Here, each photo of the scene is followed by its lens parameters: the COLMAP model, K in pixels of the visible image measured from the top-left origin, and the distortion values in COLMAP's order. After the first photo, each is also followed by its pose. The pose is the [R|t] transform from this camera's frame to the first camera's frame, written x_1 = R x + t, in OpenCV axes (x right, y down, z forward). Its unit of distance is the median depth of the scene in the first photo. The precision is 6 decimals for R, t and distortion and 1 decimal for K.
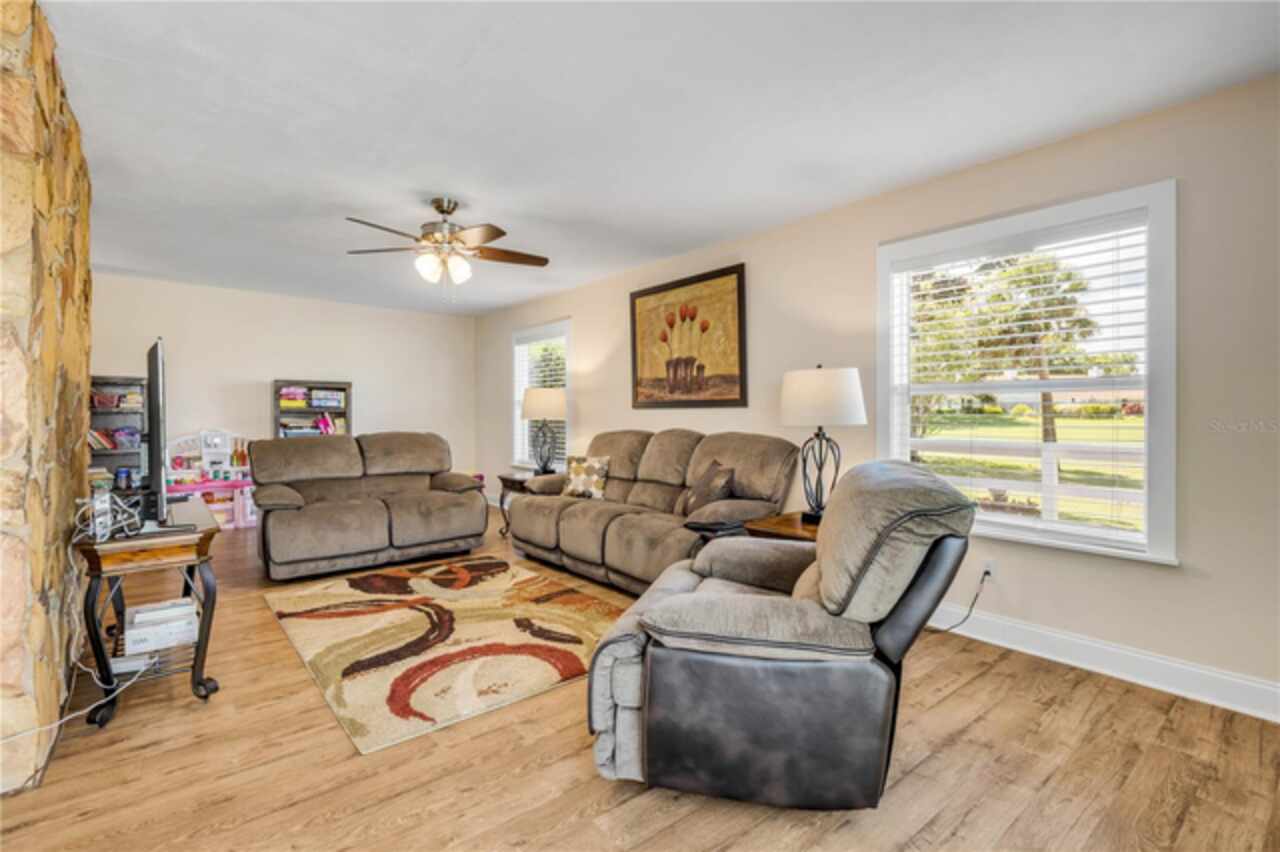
lens RADIAL K [[592.7, 0, 636.4], [0, 592.7, 417.5], [0, 0, 1]] dist [-0.002911, -0.000106]
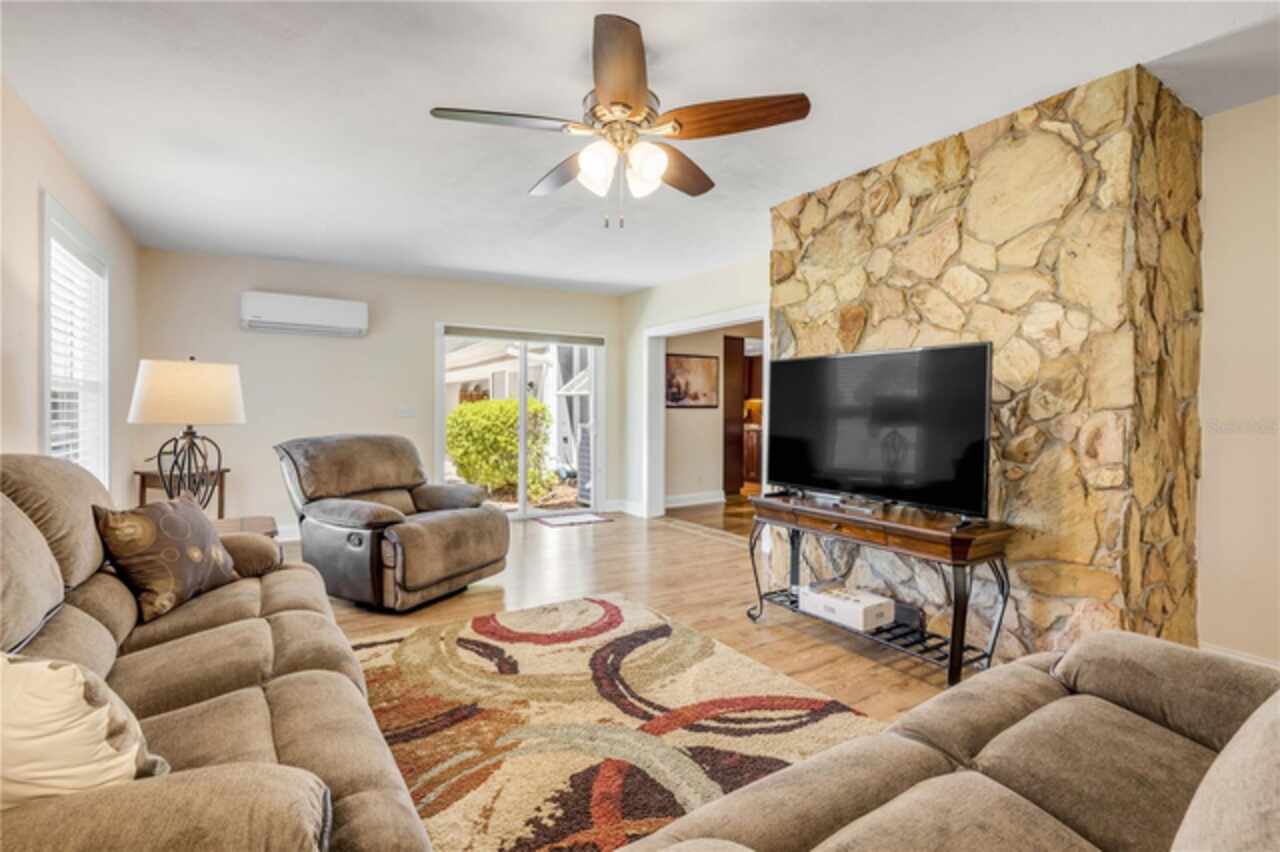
lens RADIAL K [[592.7, 0, 635.9], [0, 592.7, 420.0], [0, 0, 1]] dist [-0.002911, -0.000106]
pose [[-0.994521, -0.002879, 0.104493, -0.431487], [0.000294, 0.999540, 0.030341, -0.017666], [-0.104532, 0.030206, -0.994063, 1.707621]]
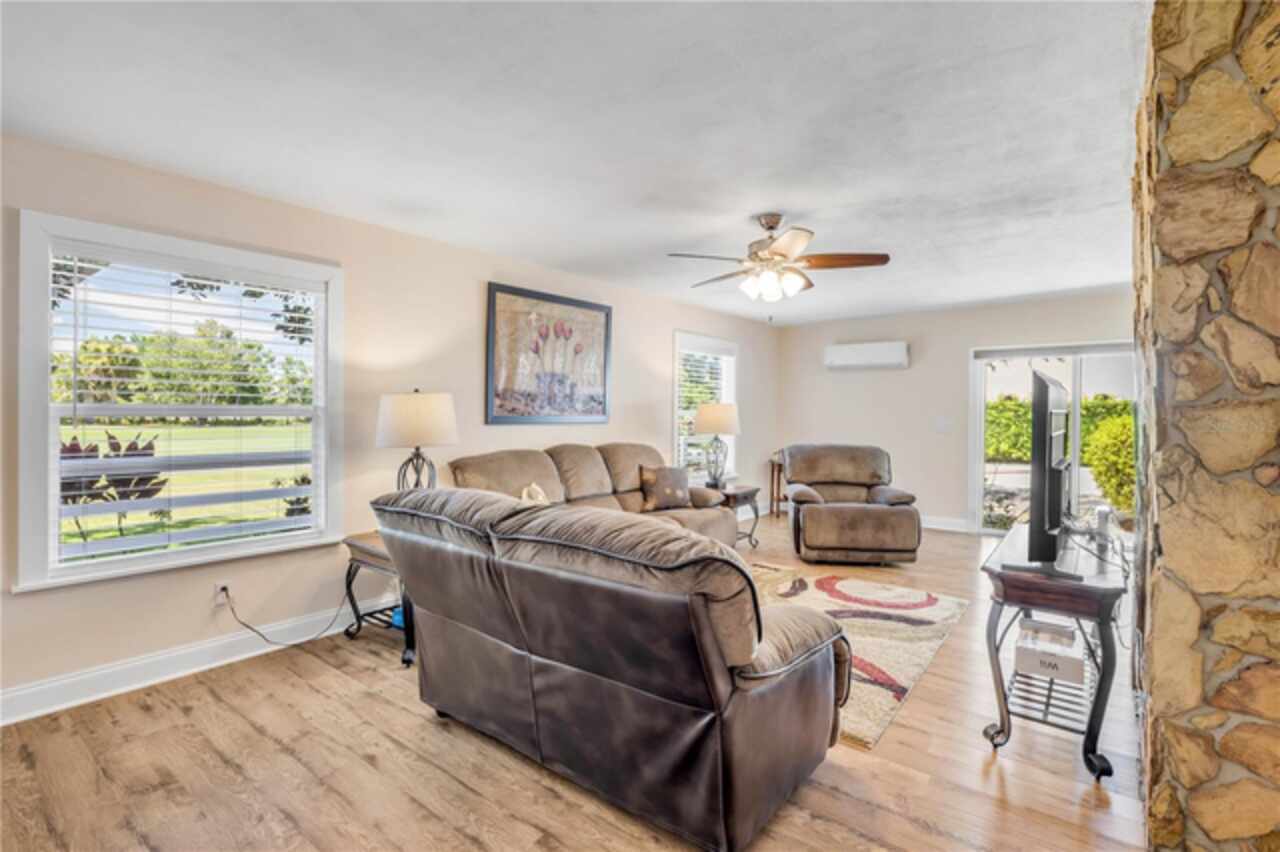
lens RADIAL K [[592.7, 0, 635.5], [0, 592.7, 419.8], [0, 0, 1]] dist [-0.002911, -0.000106]
pose [[-0.219504, -0.007480, 0.975583, -1.308101], [0.007630, 0.999927, 0.009383, -0.044228], [-0.975582, 0.009503, -0.219431, 1.532785]]
